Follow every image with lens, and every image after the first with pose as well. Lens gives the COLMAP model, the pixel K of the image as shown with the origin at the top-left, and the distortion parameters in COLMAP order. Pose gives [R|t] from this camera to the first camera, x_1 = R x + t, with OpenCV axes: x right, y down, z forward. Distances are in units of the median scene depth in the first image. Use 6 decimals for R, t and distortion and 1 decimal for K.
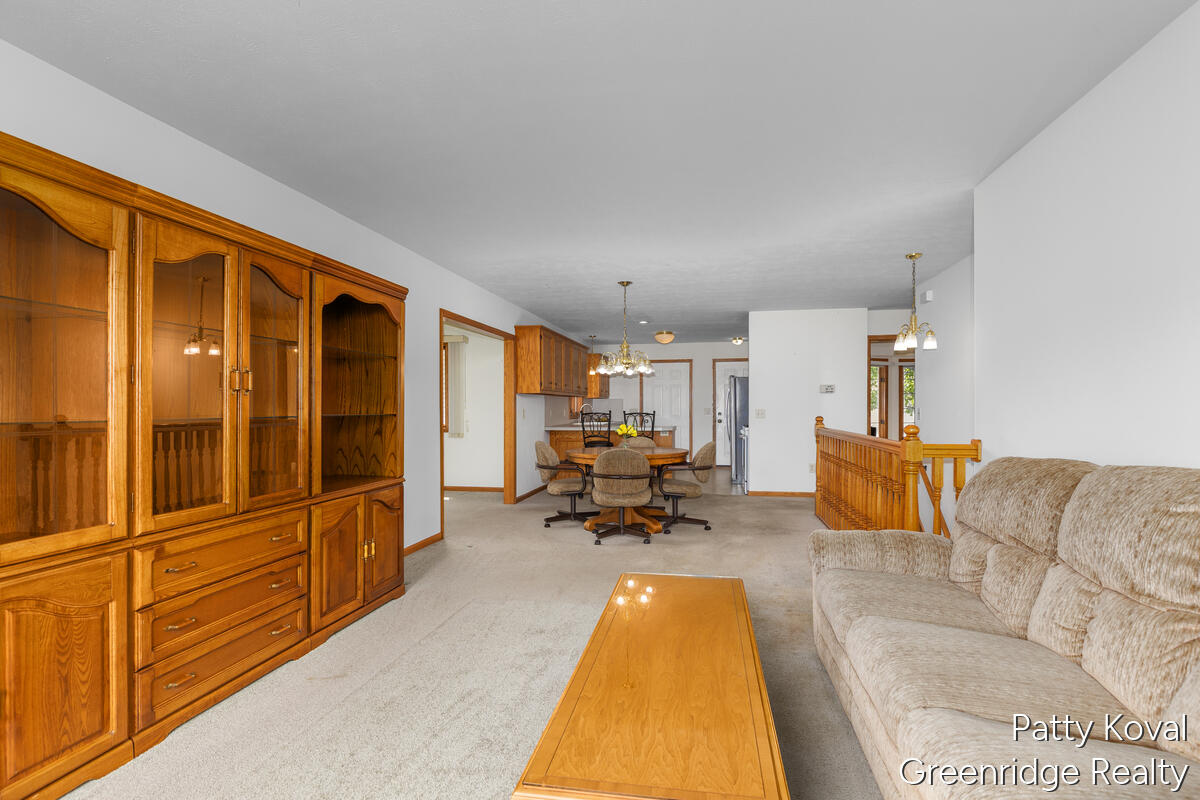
lens RADIAL K [[579.0, 0, 600.8], [0, 579.0, 408.8], [0, 0, 1]] dist [-0.004419, -0.000501]
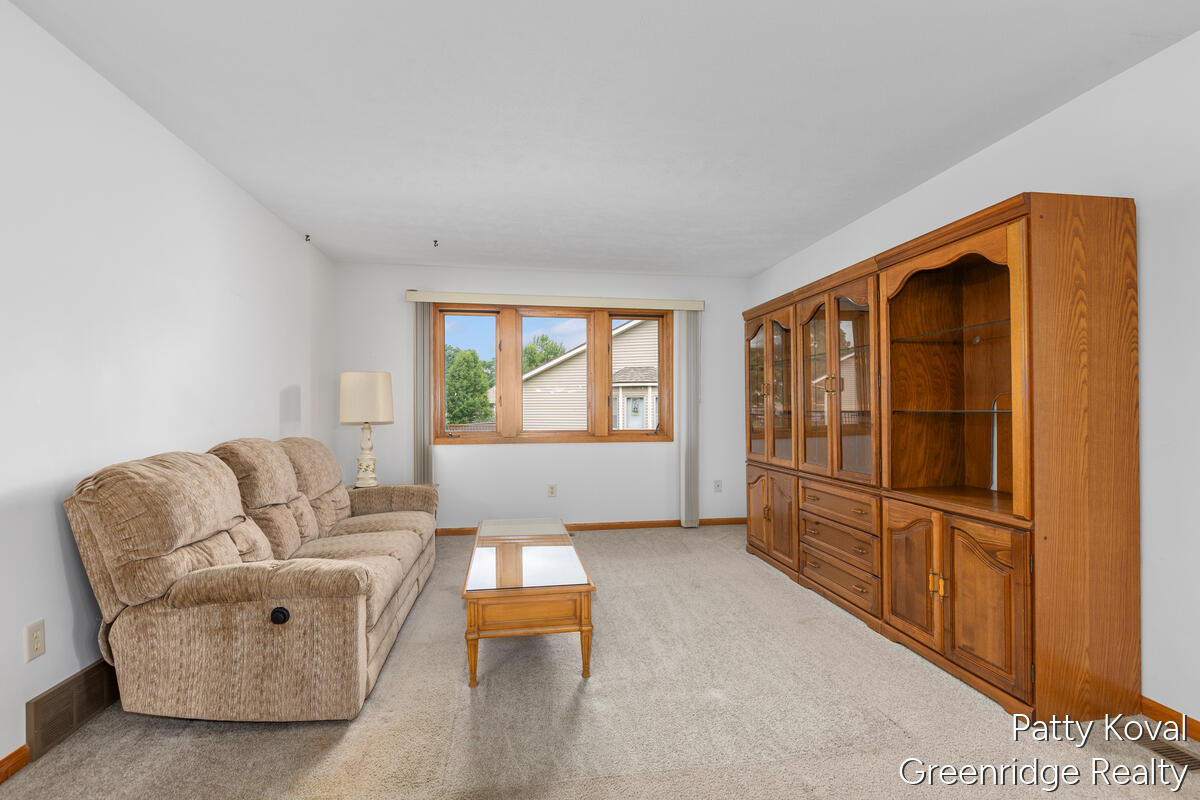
lens RADIAL K [[579.0, 0, 597.5], [0, 579.0, 405.3], [0, 0, 1]] dist [-0.004419, -0.000501]
pose [[-0.943172, 0.005716, -0.332256, 0.162895], [0.007309, 0.999967, -0.003544, 0.001059], [0.332225, -0.005771, -0.943182, 0.893626]]
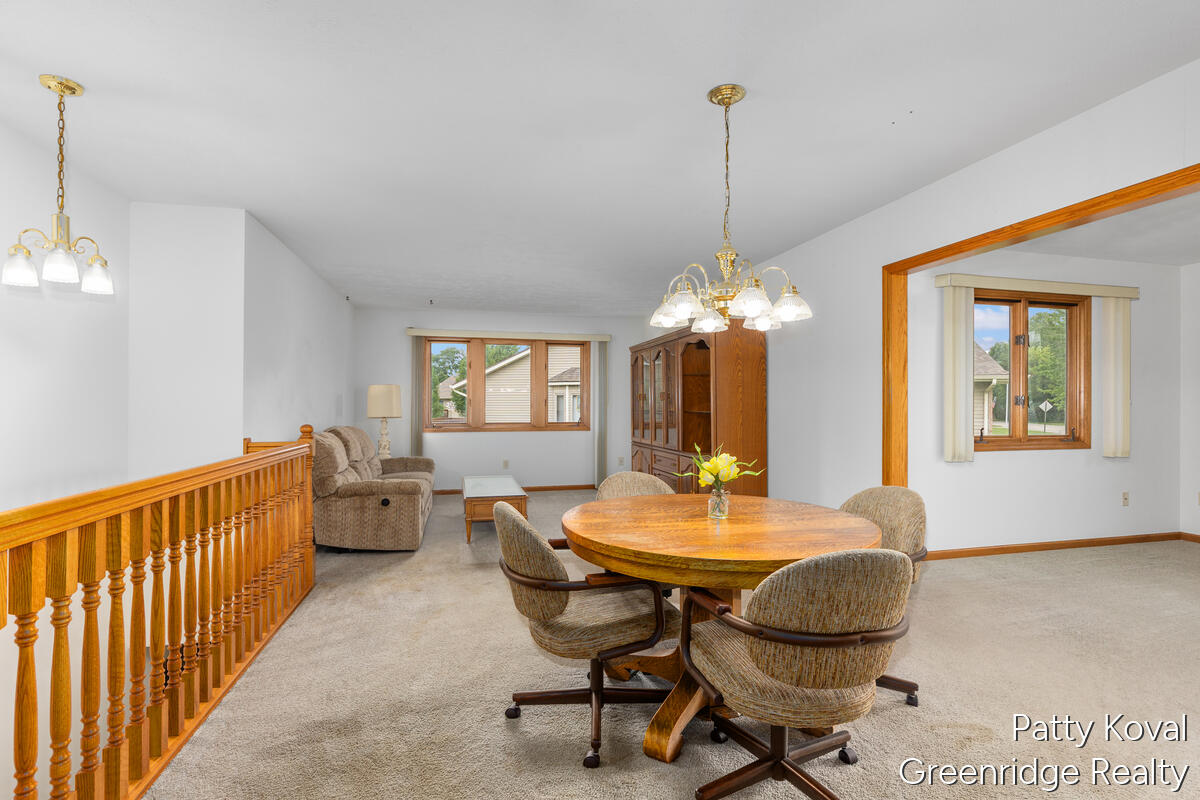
lens RADIAL K [[591.2, 0, 609.2], [0, 591.2, 401.0], [0, 0, 1]] dist [0.001008, 0.000233]
pose [[-0.905053, 0.002230, -0.425292, 0.300957], [0.003937, 0.999987, -0.003135, -0.008932], [0.425280, -0.004511, -0.905051, 1.377664]]
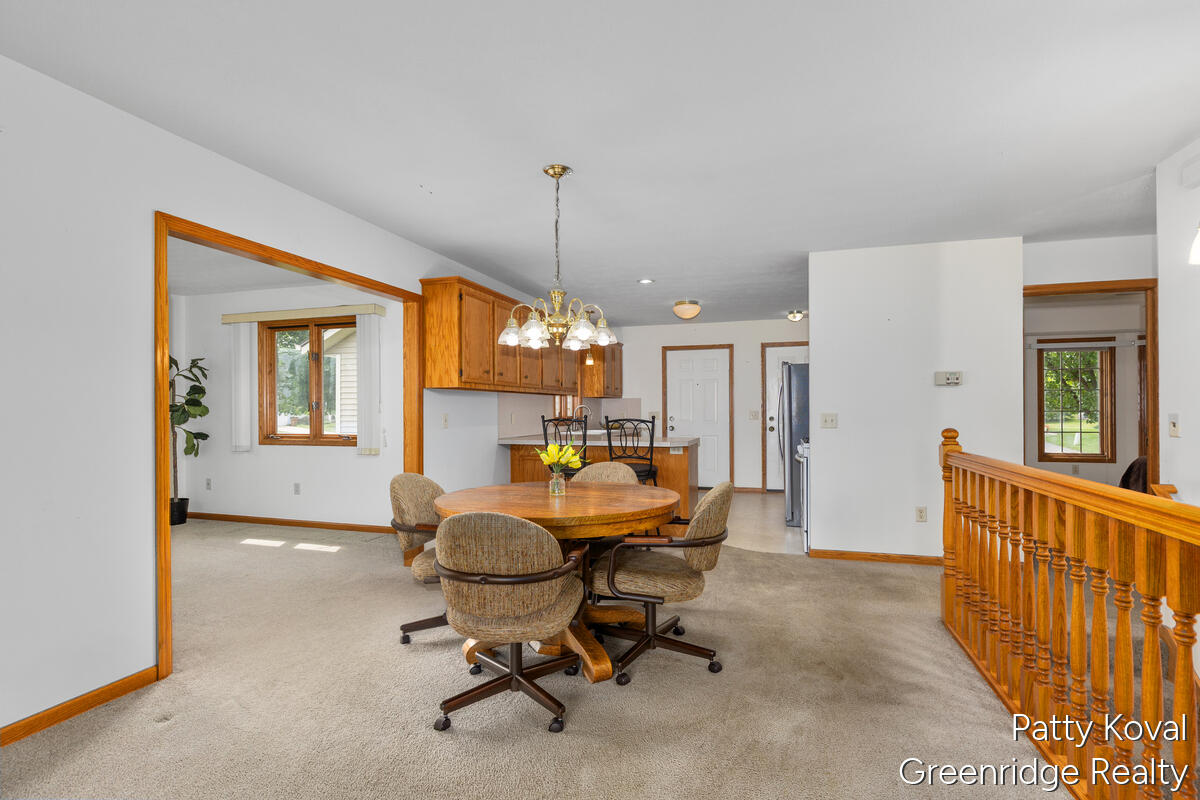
lens RADIAL K [[579.0, 0, 605.6], [0, 579.0, 401.7], [0, 0, 1]] dist [-0.004419, -0.000501]
pose [[0.994999, -0.001405, -0.099878, 0.111300], [-0.000133, 0.999882, -0.015384, -0.002153], [0.099888, 0.015320, 0.994881, 0.402078]]
